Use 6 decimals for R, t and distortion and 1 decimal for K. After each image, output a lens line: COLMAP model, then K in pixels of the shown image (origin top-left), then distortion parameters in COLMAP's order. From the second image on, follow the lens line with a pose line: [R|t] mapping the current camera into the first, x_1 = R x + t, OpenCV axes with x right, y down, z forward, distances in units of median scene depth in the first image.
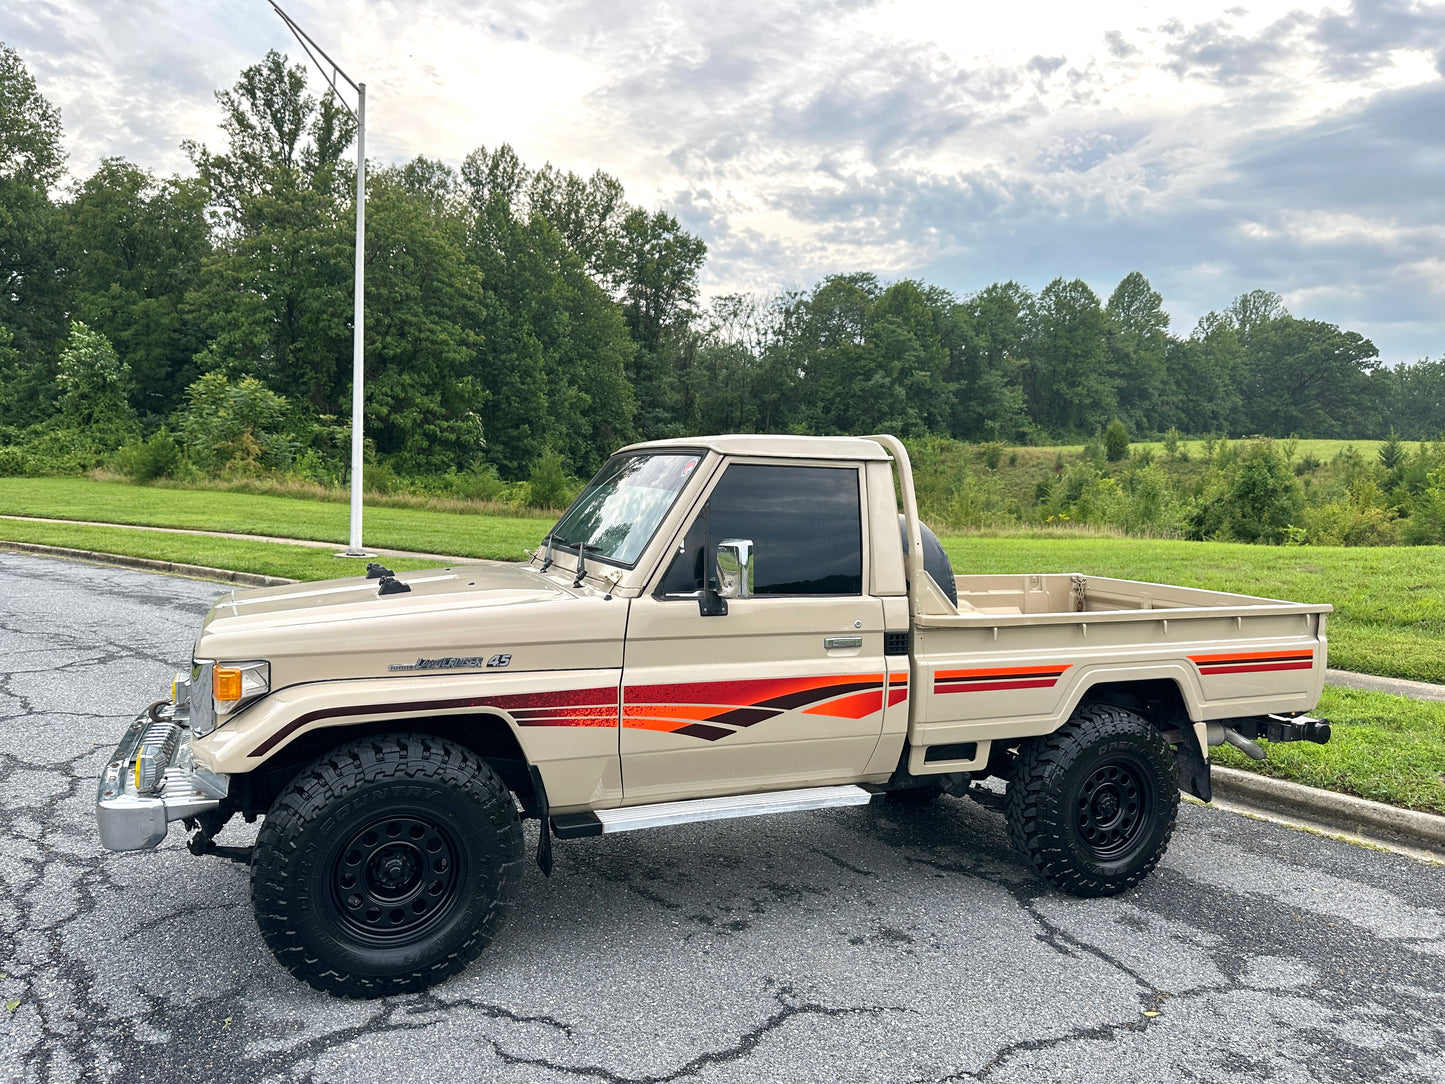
lens RADIAL K [[1012.7, 0, 721.8], [0, 1012.7, 549.3], [0, 0, 1]] dist [0.040755, -0.050902]
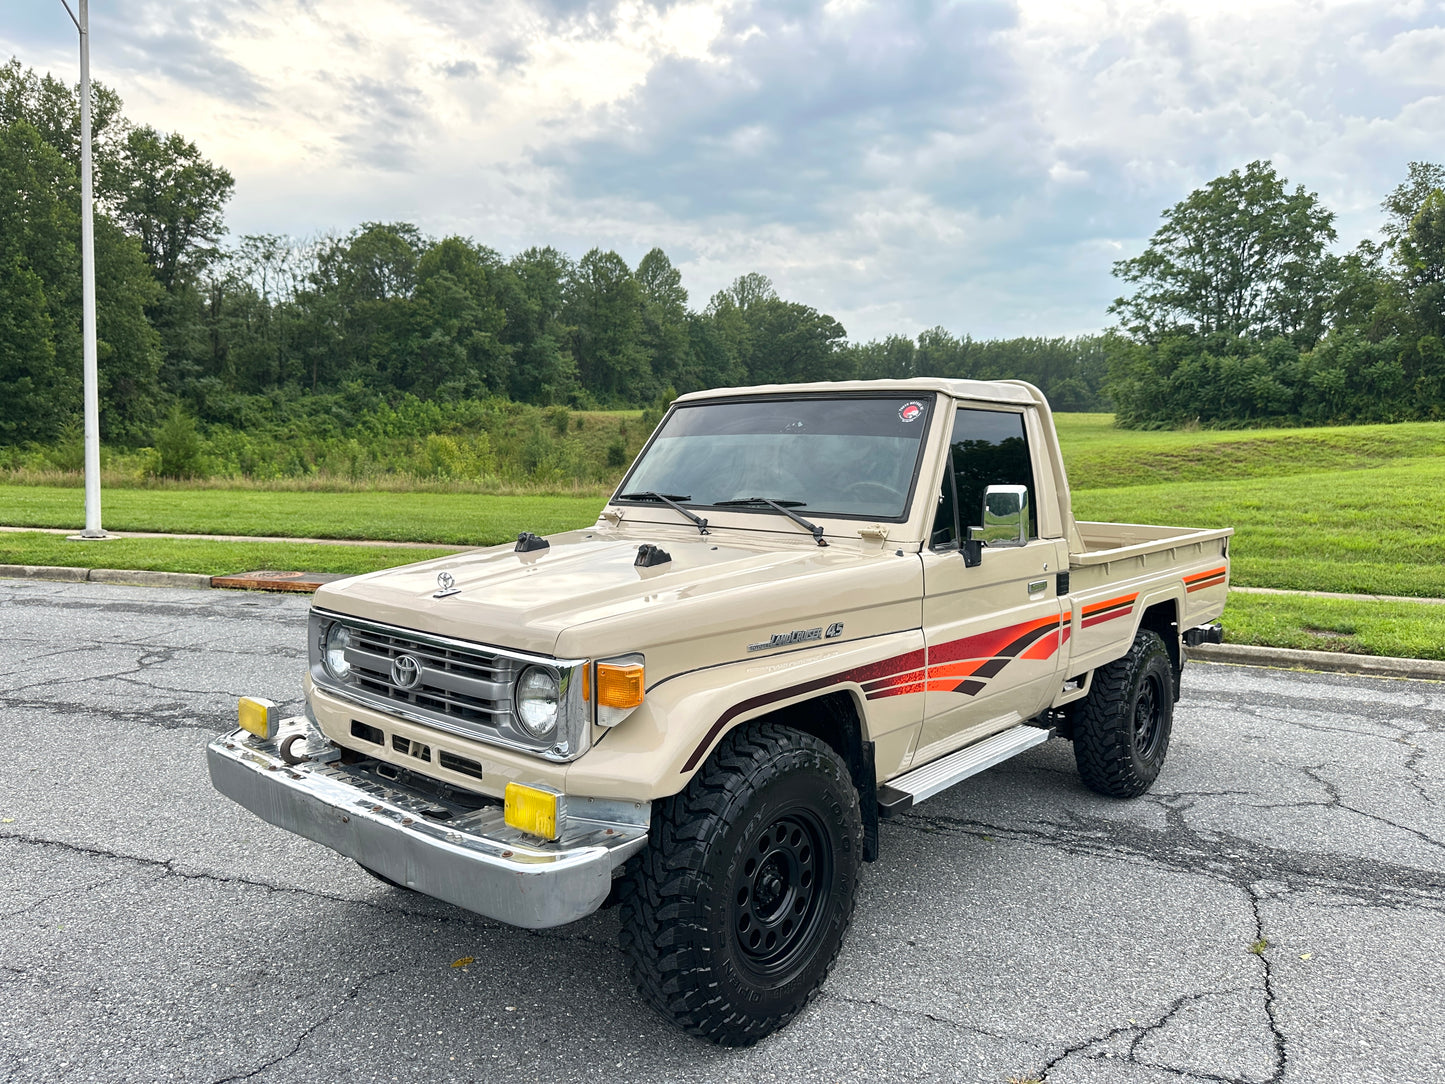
lens RADIAL K [[1012.7, 0, 737.4], [0, 1012.7, 533.7], [0, 0, 1]] dist [0.040755, -0.050902]
pose [[0.896449, -0.047480, 0.440596, -0.385394], [0.038322, 0.998825, 0.029665, -0.003209], [-0.441487, -0.009708, 0.897215, 0.129146]]
